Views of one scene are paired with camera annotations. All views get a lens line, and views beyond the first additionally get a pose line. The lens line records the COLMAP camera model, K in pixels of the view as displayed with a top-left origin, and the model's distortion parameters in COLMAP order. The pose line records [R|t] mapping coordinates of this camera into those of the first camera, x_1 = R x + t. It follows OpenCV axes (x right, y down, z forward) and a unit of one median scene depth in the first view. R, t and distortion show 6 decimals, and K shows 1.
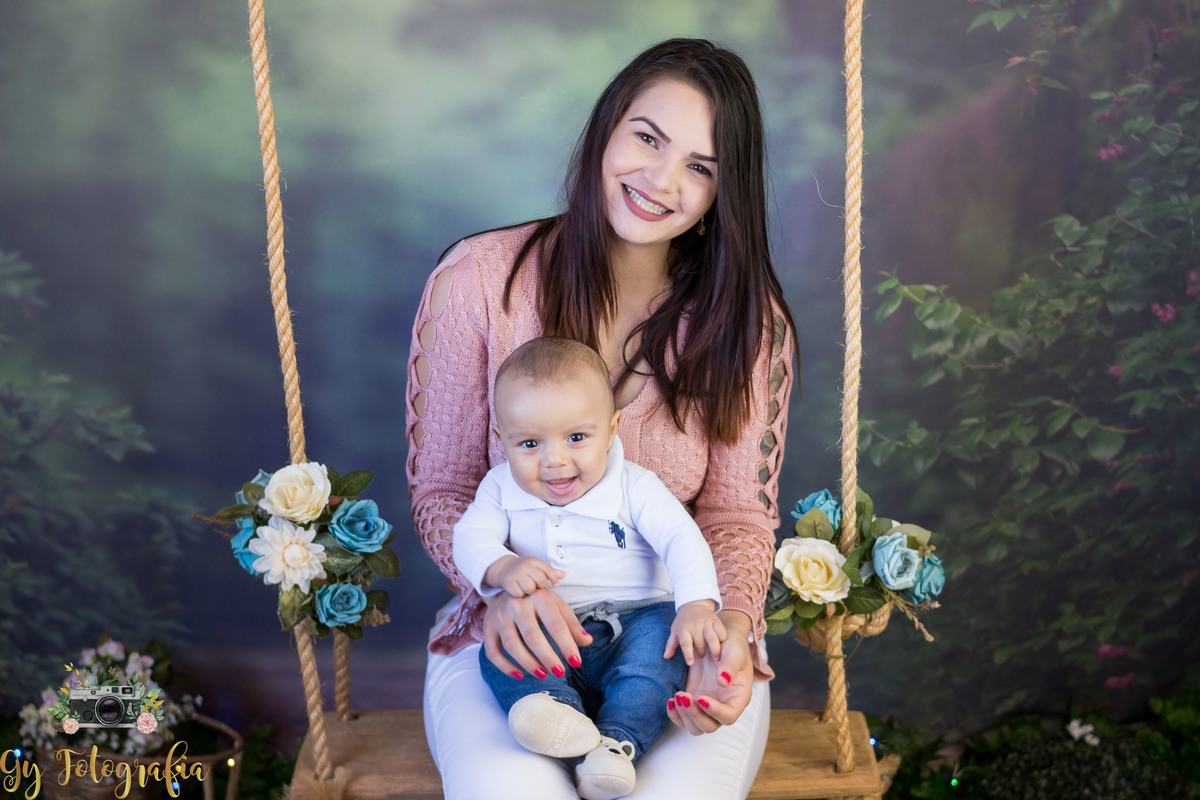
lens RADIAL K [[2165.9, 0, 600.0], [0, 2165.9, 400.0], [0, 0, 1]] dist [-0.113640, -0.039844]
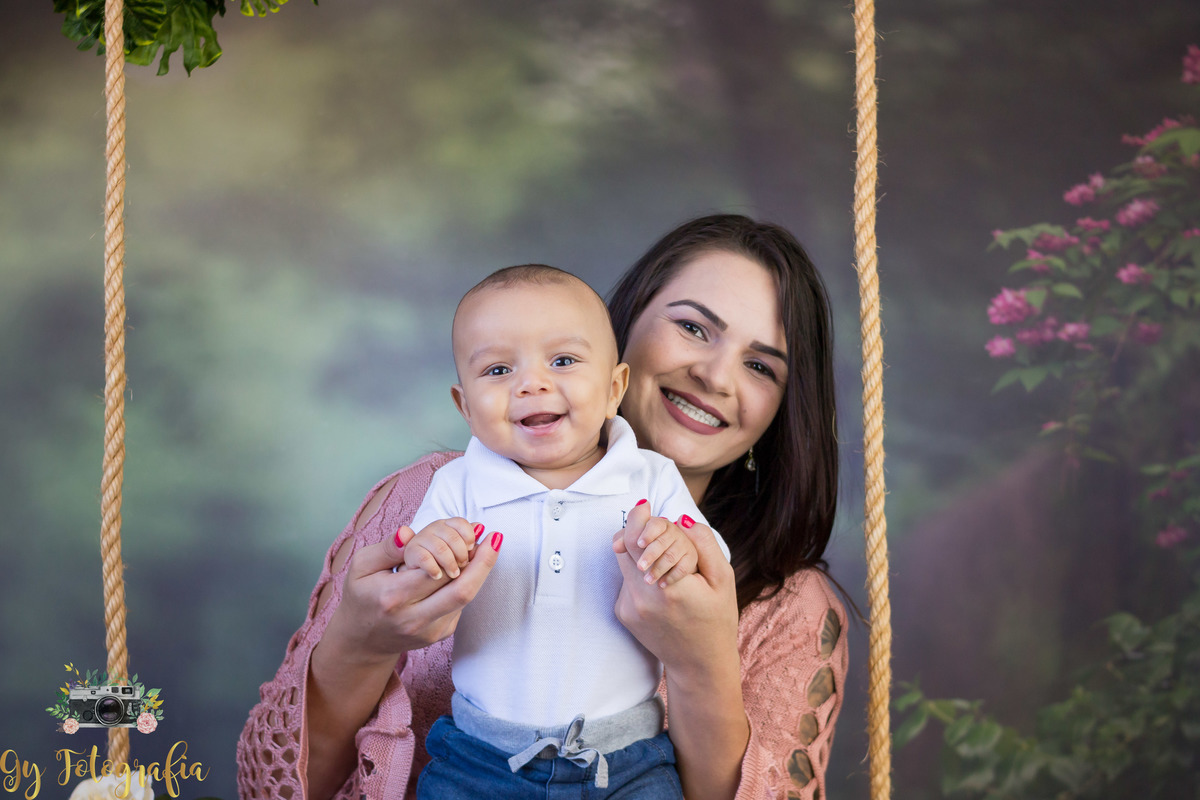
lens RADIAL K [[2022.4, 0, 600.0], [0, 2022.4, 400.0], [0, 0, 1]] dist [-0.131089, -0.005770]
pose [[0.999932, 0.011692, -0.000271, 0.016784], [-0.010883, 0.921735, -0.387666, 0.138448], [-0.004283, 0.387643, 0.921800, 0.270719]]
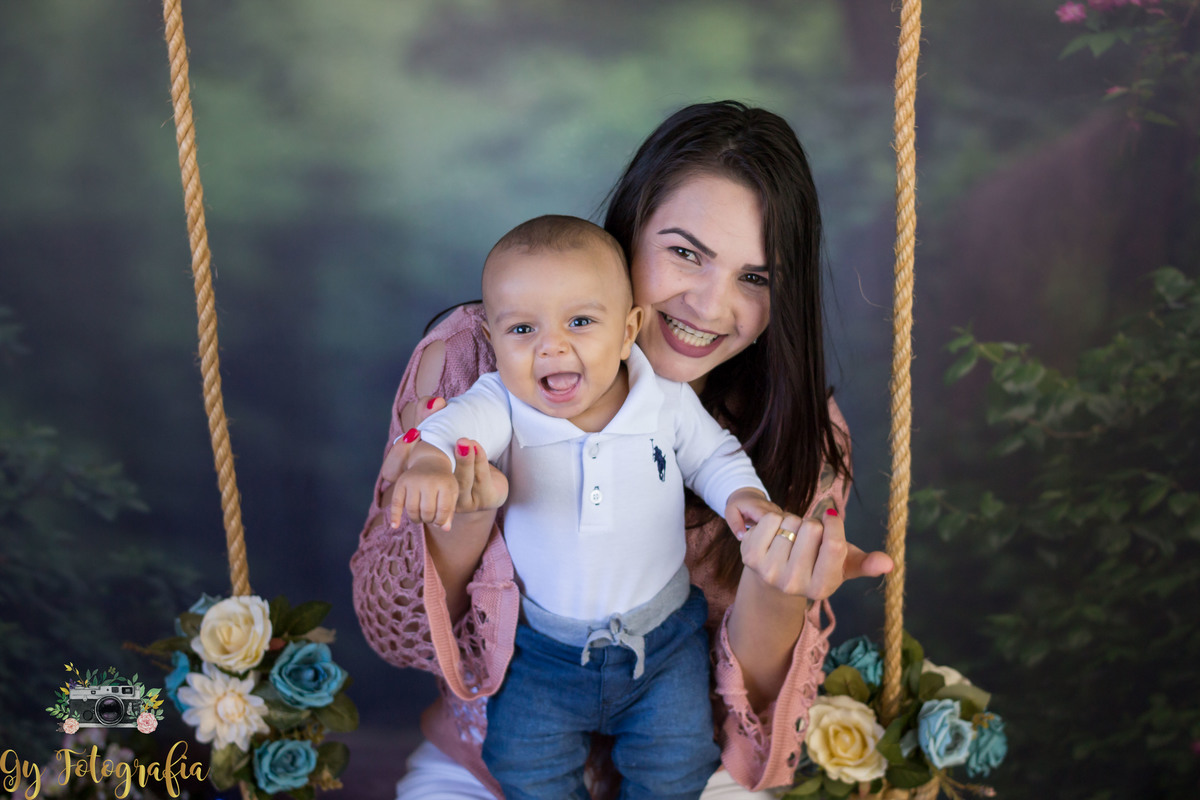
lens RADIAL K [[1912.2, 0, 619.1], [0, 1912.2, 397.4], [0, 0, 1]] dist [-0.074909, -0.117222]
pose [[0.997530, 0.017592, -0.068000, 0.047822], [-0.013575, 0.998160, 0.059091, -0.076858], [0.068914, -0.058022, 0.995934, 0.217535]]
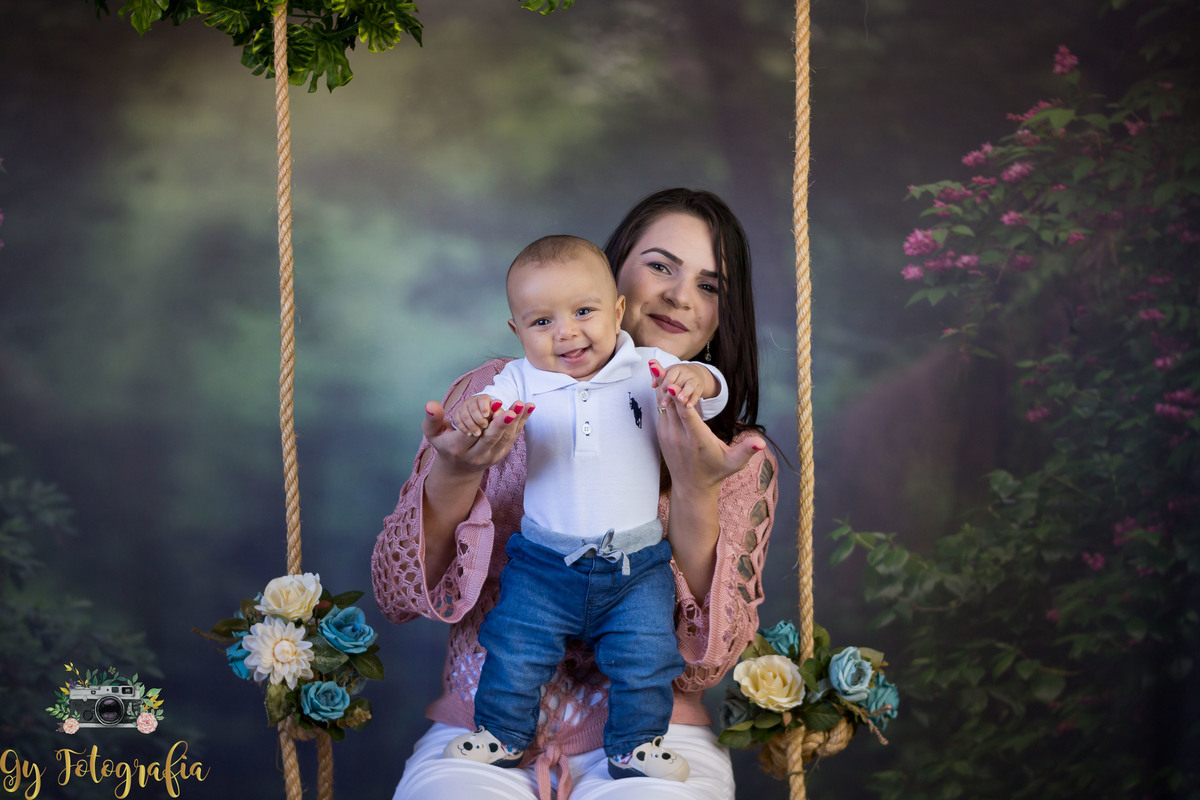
lens RADIAL K [[1924.2, 0, 608.2], [0, 1924.2, 382.6], [0, 0, 1]] dist [-0.125729, 0.120506]
pose [[0.999894, 0.014415, 0.001995, 0.011268], [-0.012935, 0.943160, -0.332088, 0.205336], [-0.006668, 0.332027, 0.943246, 0.053506]]
